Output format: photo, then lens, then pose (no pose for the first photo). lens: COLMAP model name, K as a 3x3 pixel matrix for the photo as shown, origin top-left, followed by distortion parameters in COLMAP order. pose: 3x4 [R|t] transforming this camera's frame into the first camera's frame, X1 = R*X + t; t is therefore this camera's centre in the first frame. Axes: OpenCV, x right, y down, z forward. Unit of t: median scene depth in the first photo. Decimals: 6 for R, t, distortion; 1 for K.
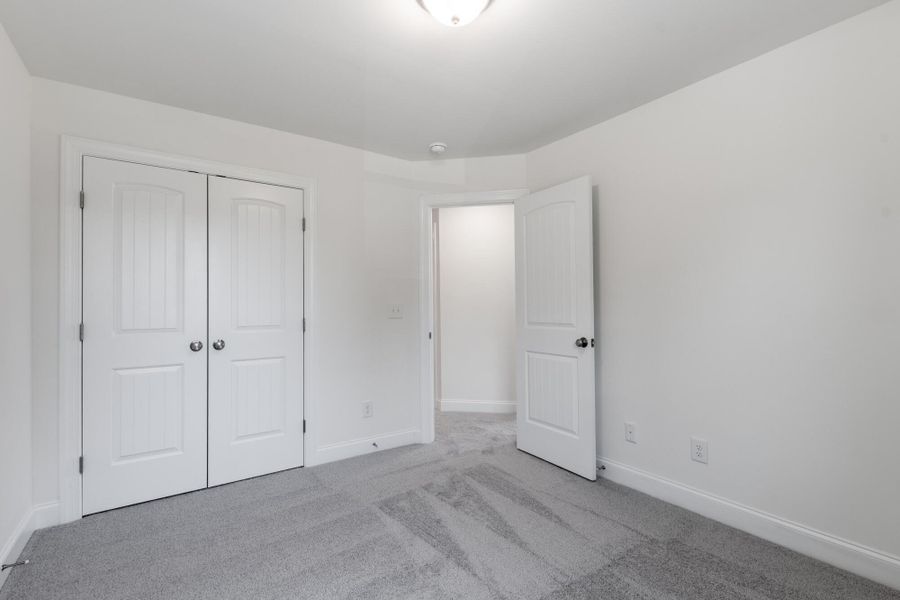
lens RADIAL K [[413.8, 0, 450.0], [0, 413.8, 300.0], [0, 0, 1]] dist [0.003075, -0.000227]
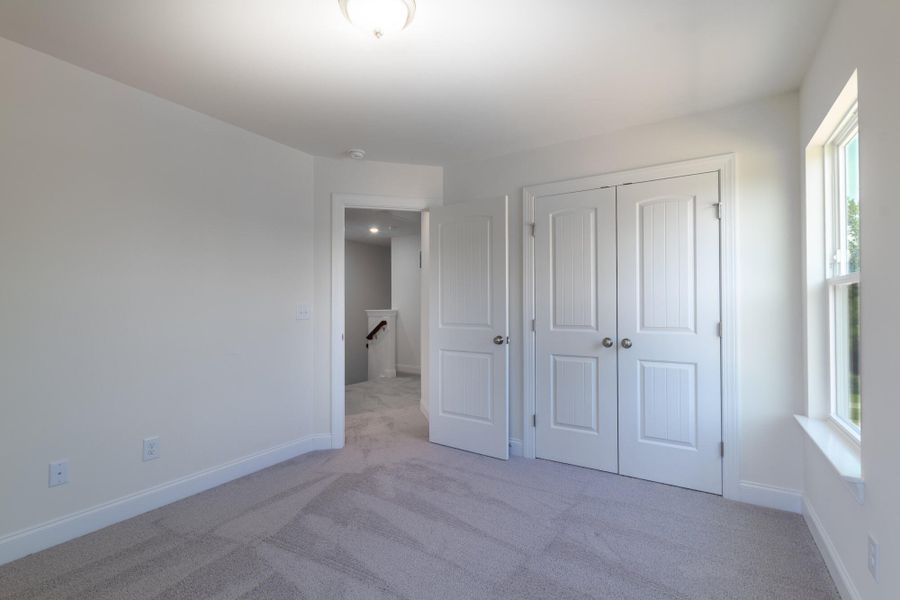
lens RADIAL K [[413.8, 0, 450.0], [0, 413.8, 300.0], [0, 0, 1]] dist [0.003075, -0.000227]
pose [[0.389675, -0.007200, -0.920924, 0.236823], [0.005074, 0.999971, -0.005671, 0.001024], [0.920938, -0.002463, 0.389700, 0.166127]]
